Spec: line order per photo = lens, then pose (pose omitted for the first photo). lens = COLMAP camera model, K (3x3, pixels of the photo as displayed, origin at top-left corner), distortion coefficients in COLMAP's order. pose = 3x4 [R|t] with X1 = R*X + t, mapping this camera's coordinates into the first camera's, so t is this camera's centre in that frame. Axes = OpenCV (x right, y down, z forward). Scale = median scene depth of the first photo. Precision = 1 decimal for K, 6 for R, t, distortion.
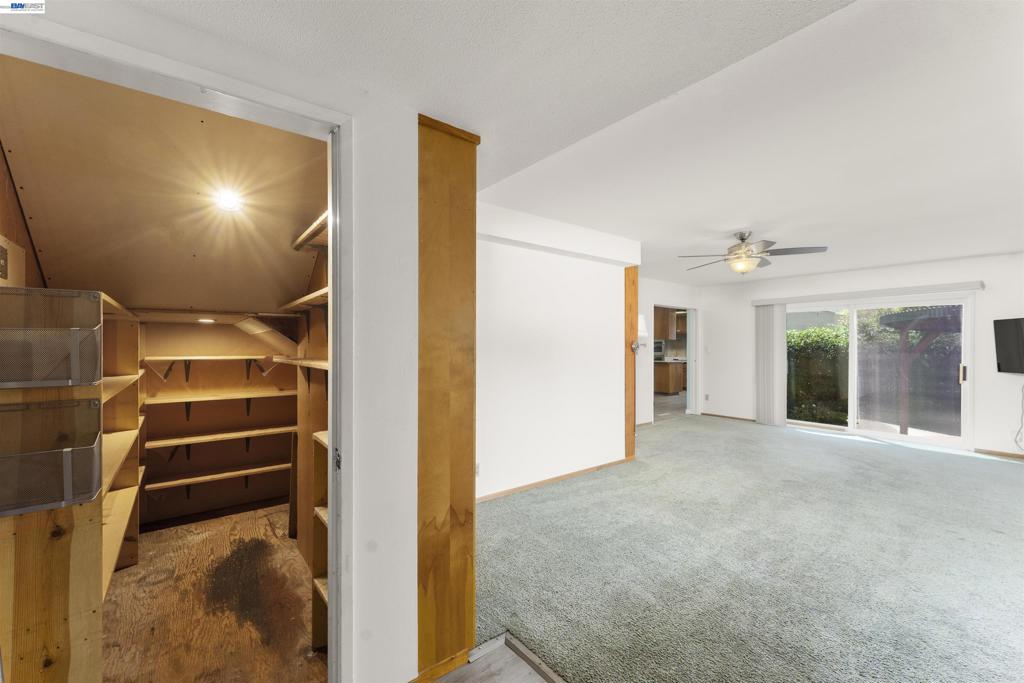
lens RADIAL K [[414.7, 0, 508.8], [0, 414.7, 350.2], [0, 0, 1]] dist [0.000573, -0.000057]
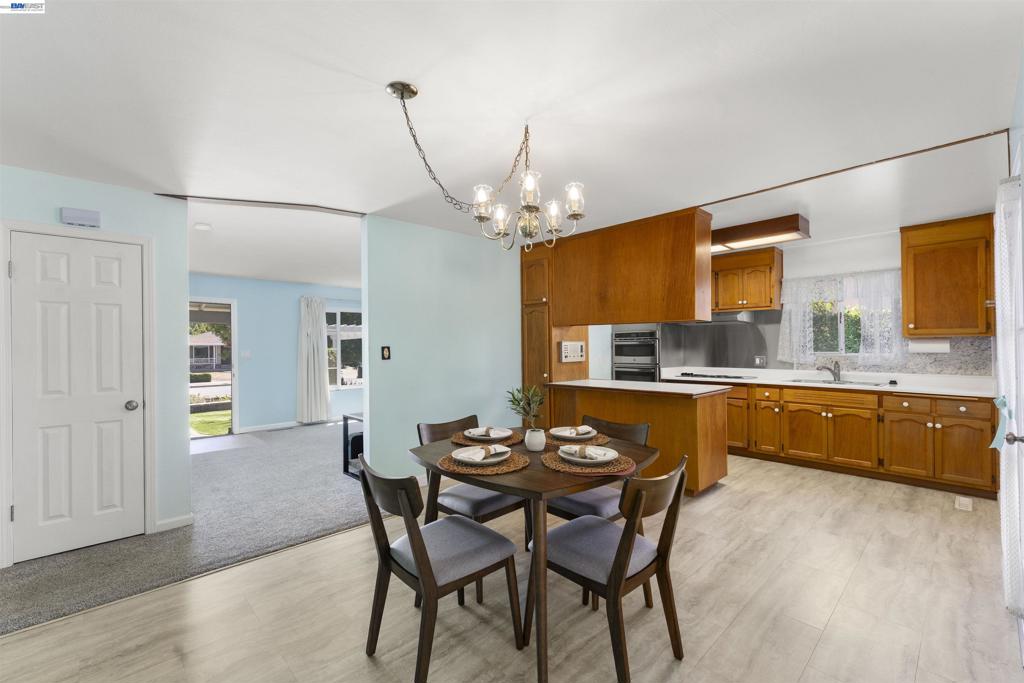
lens RADIAL K [[435.3, 0, 508.0], [0, 435.3, 343.4], [0, 0, 1]] dist [-0.002689, 0.000306]
pose [[0.996049, -0.008968, 0.088356, 0.565031], [0.010090, 0.999874, -0.012254, -0.015329], [-0.088235, 0.013097, 0.996014, 1.787262]]
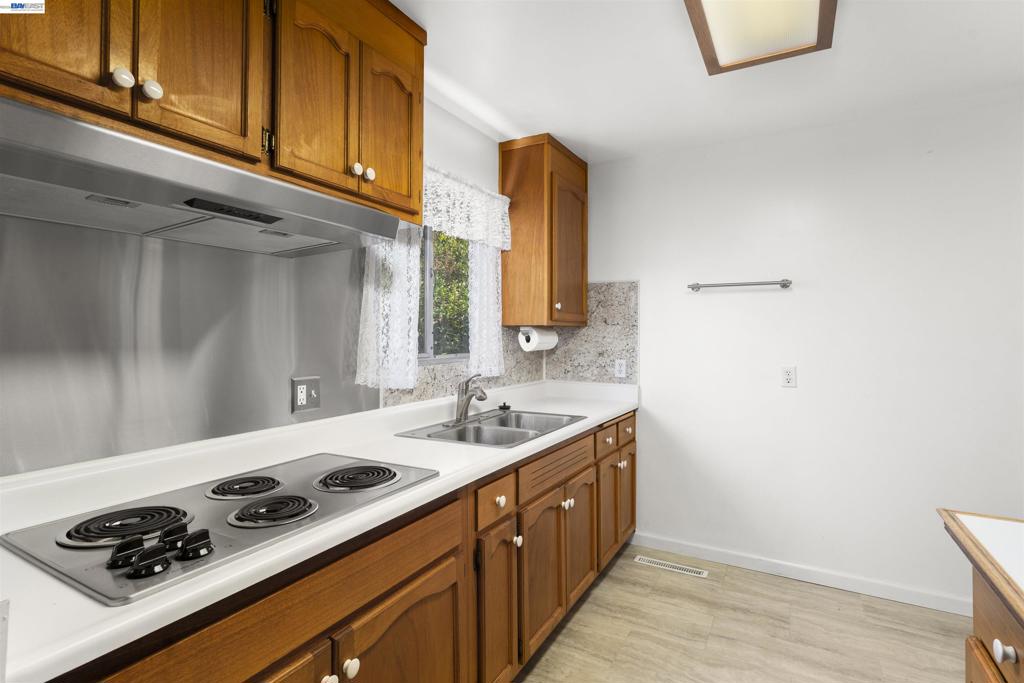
lens RADIAL K [[504.9, 0, 508.6], [0, 504.9, 324.2], [0, 0, 1]] dist [0.014852, -0.000124]
pose [[-0.380454, 0.009981, 0.924746, 0.968351], [0.001304, 0.999947, -0.010257, -0.026530], [-0.924799, -0.002696, -0.380446, 3.027153]]
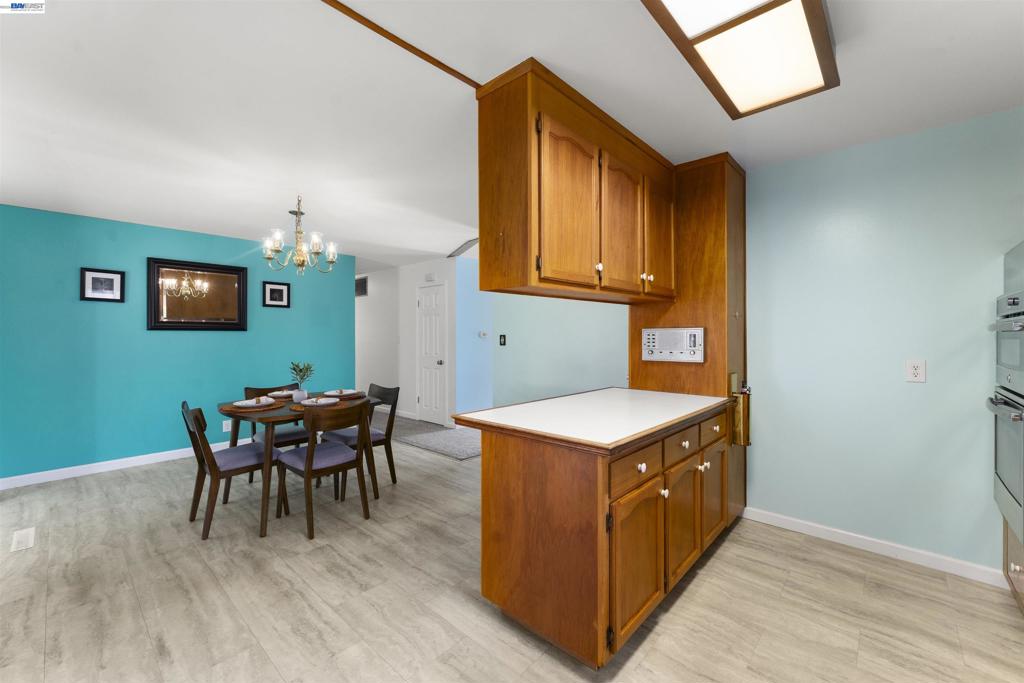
lens RADIAL K [[417.5, 0, 501.5], [0, 417.5, 337.2], [0, 0, 1]] dist [0.001318, 0.000055]
pose [[0.149399, 0.001785, -0.988775, 1.470799], [-0.004354, 0.999990, 0.001147, -0.017709], [0.988767, 0.004133, 0.149406, 2.560072]]
